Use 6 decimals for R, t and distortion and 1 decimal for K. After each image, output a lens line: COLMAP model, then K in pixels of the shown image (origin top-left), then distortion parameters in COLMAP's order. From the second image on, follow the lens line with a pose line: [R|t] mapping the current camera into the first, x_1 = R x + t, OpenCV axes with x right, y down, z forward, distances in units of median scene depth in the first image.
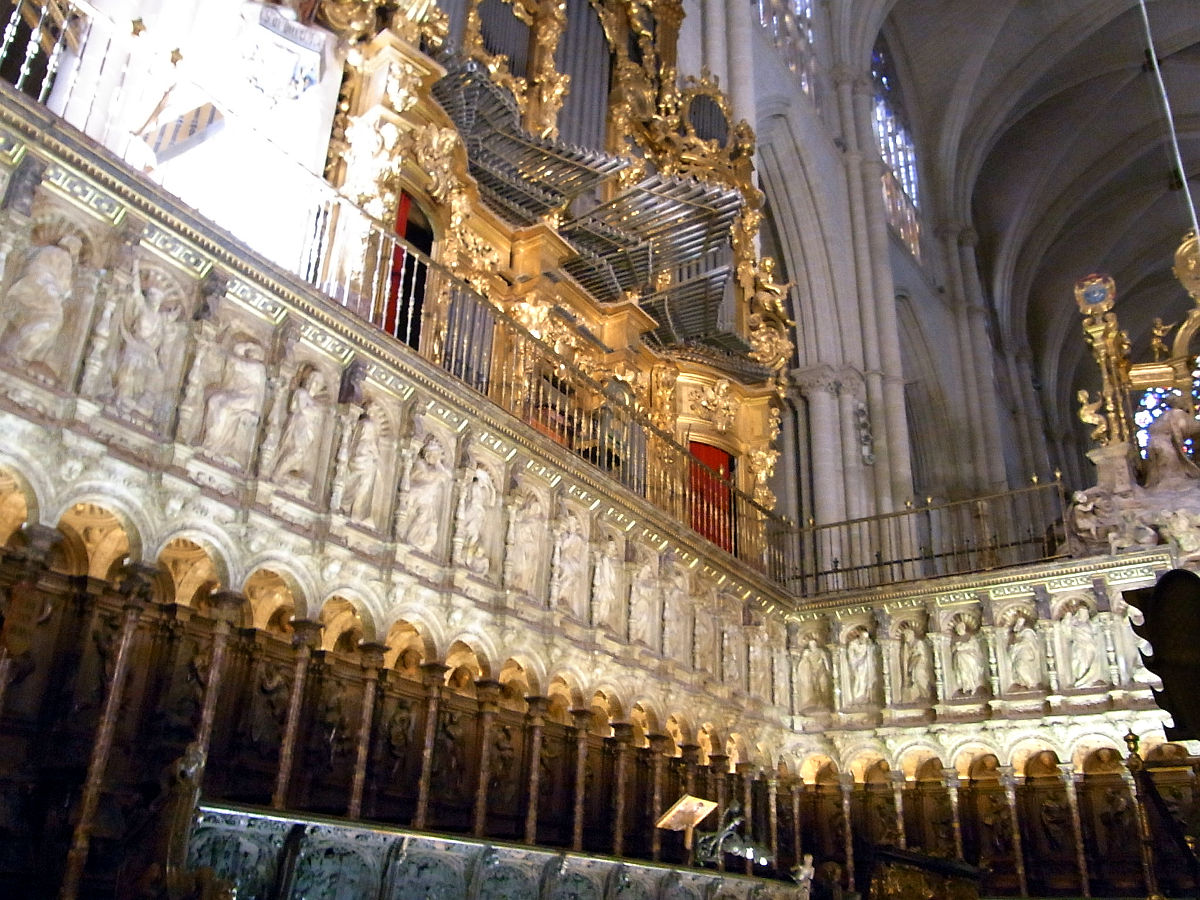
lens RADIAL K [[1051.6, 0, 598.4], [0, 1051.6, 514.1], [0, 0, 1]] dist [-0.010110, -0.011376]
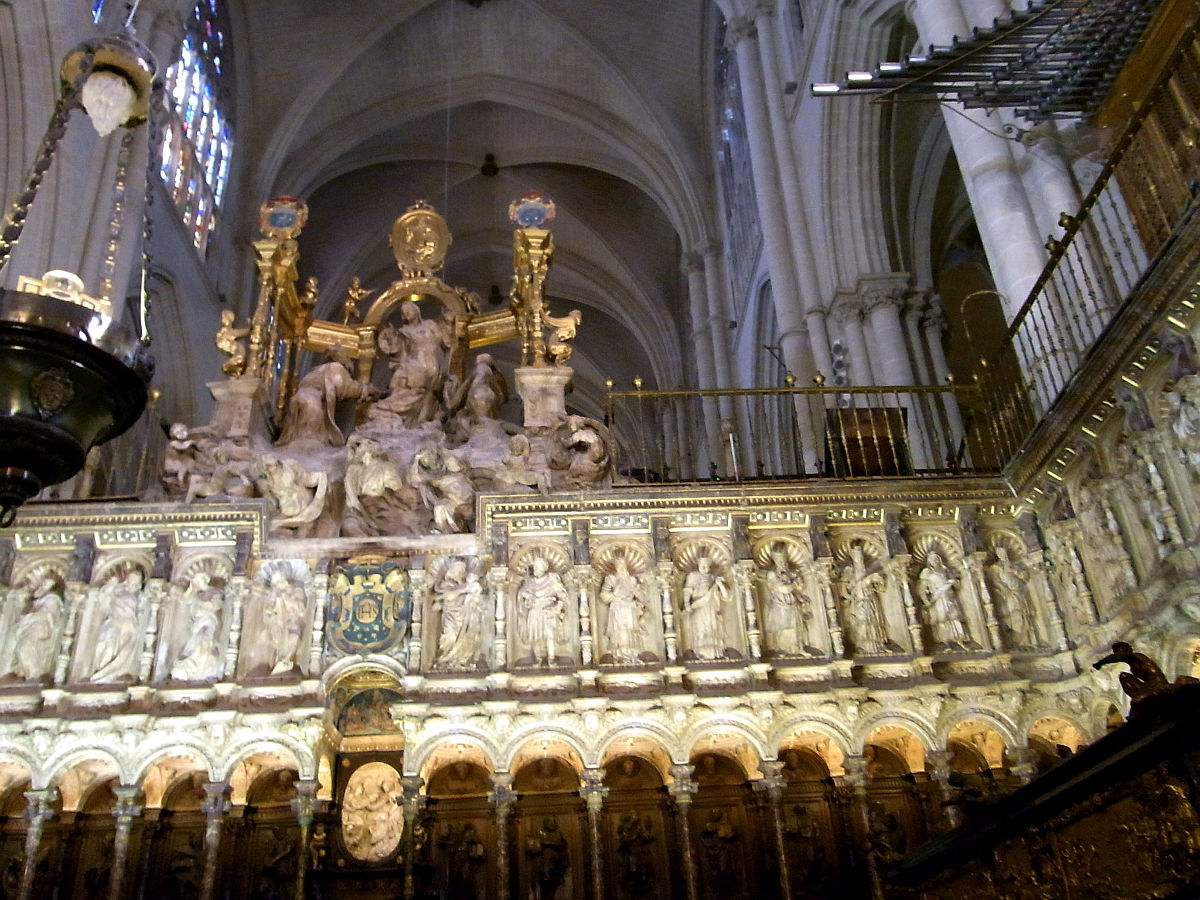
lens RADIAL K [[1051.6, 0, 598.4], [0, 1051.6, 514.1], [0, 0, 1]] dist [-0.010110, -0.011376]
pose [[0.814725, 0.208010, 0.541253, 0.322901], [-0.148245, 0.977141, -0.152381, 0.110580], [-0.560577, 0.043911, 0.826937, 0.244127]]
